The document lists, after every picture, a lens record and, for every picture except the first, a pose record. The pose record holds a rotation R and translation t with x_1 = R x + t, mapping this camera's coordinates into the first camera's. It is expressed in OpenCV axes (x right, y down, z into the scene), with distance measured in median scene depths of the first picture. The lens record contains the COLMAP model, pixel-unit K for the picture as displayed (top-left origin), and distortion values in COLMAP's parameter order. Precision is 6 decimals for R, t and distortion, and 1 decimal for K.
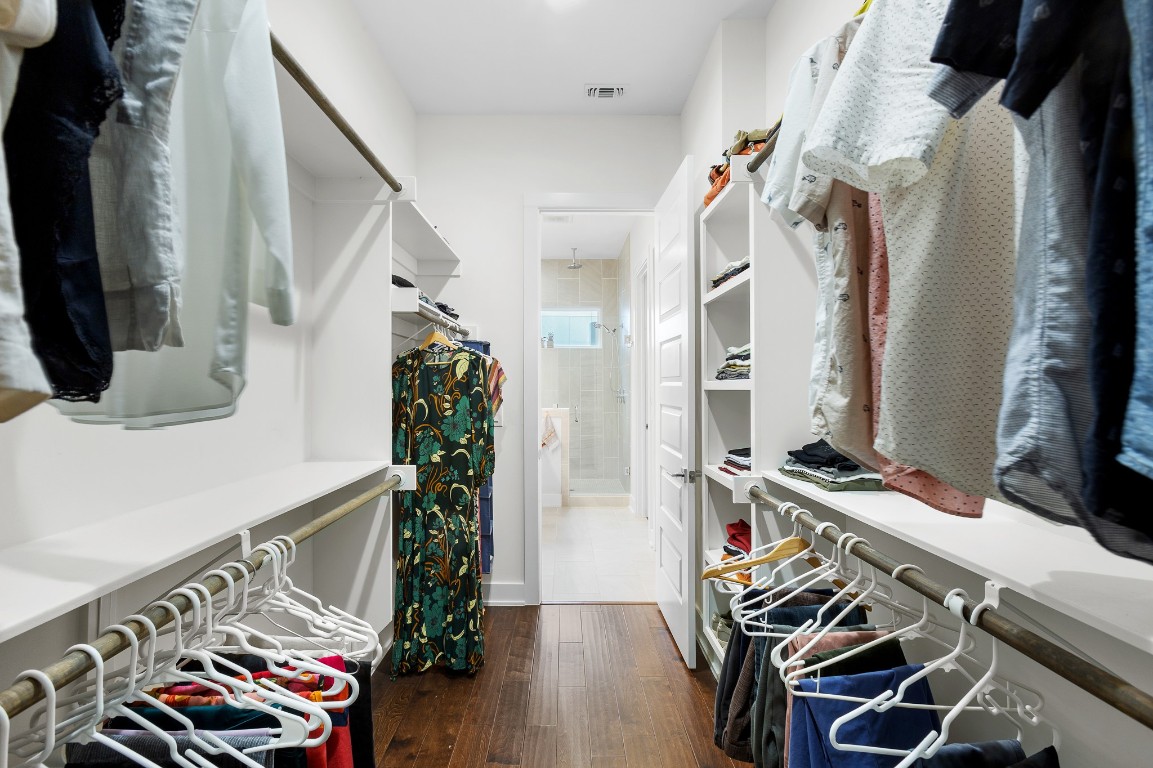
lens RADIAL K [[533.1, 0, 574.3], [0, 533.1, 383.6], [0, 0, 1]] dist [-0.014622, -0.000162]
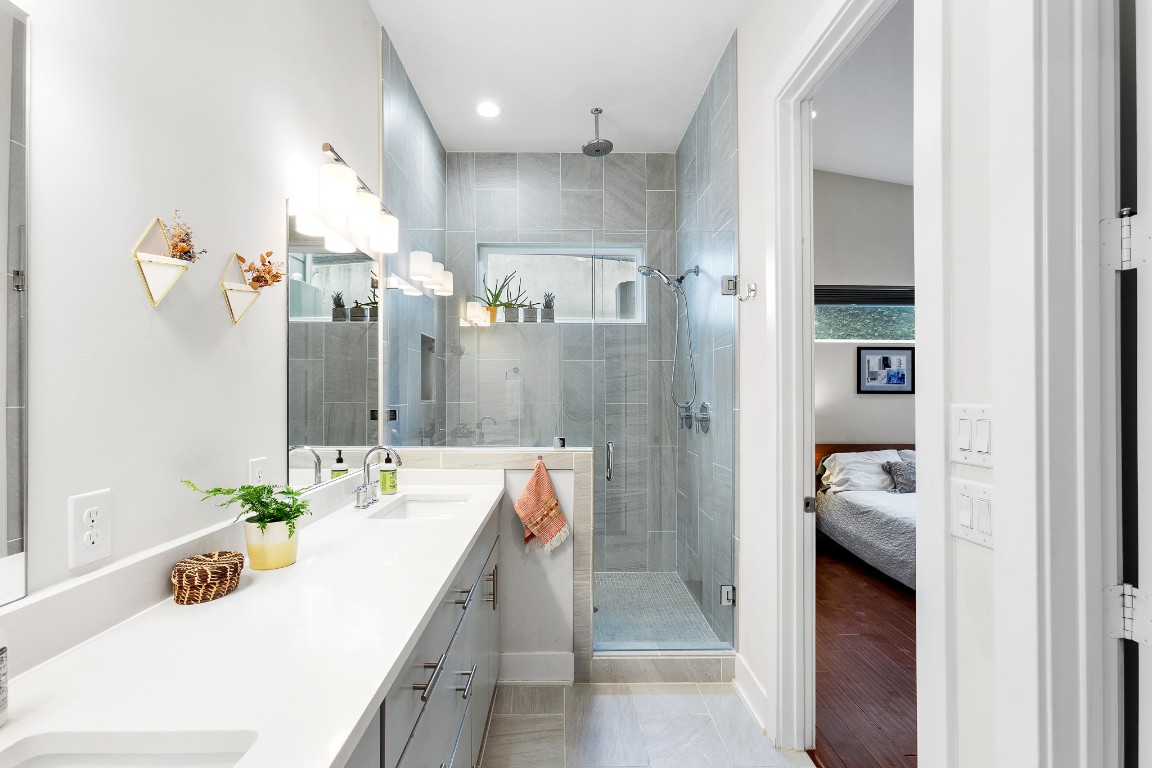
lens RADIAL K [[532.6, 0, 577.6], [0, 532.6, 385.2], [0, 0, 1]] dist [-0.014622, -0.000162]
pose [[0.999971, 0.003561, 0.006734, -0.024329], [-0.003553, 0.999993, -0.001208, -0.003000], [-0.006739, 0.001184, 0.999977, 0.578759]]
